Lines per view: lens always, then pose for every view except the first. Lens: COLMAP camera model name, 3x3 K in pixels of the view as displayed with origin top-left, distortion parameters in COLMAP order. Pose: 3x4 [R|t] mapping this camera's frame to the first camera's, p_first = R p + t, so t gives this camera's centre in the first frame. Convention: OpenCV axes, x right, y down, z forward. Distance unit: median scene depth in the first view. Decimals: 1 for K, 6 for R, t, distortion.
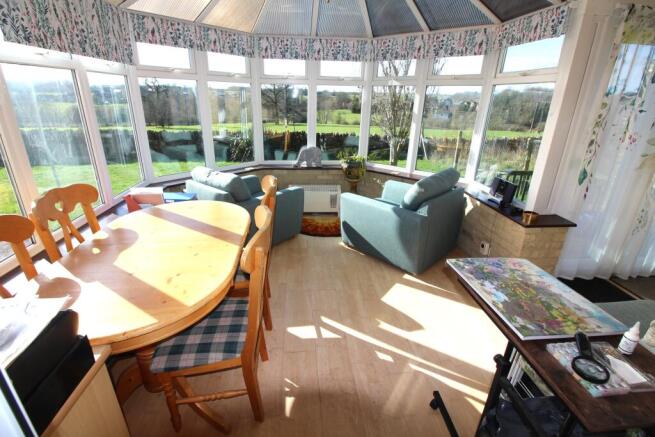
lens RADIAL K [[304.2, 0, 320.8], [0, 304.2, 215.9], [0, 0, 1]] dist [-0.009497, -0.008187]
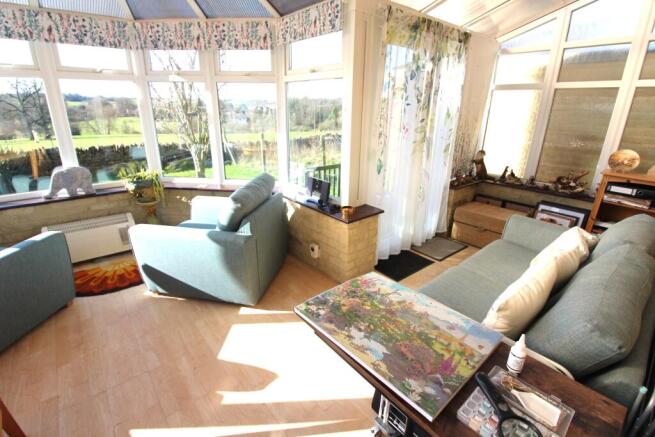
lens RADIAL K [[304.2, 0, 324.5], [0, 304.2, 216.6], [0, 0, 1]] dist [-0.009497, -0.008187]
pose [[0.813330, -0.202302, 0.545498, 0.062048], [0.209879, 0.976488, 0.049210, -0.040976], [-0.542627, 0.074465, 0.836666, 0.169228]]
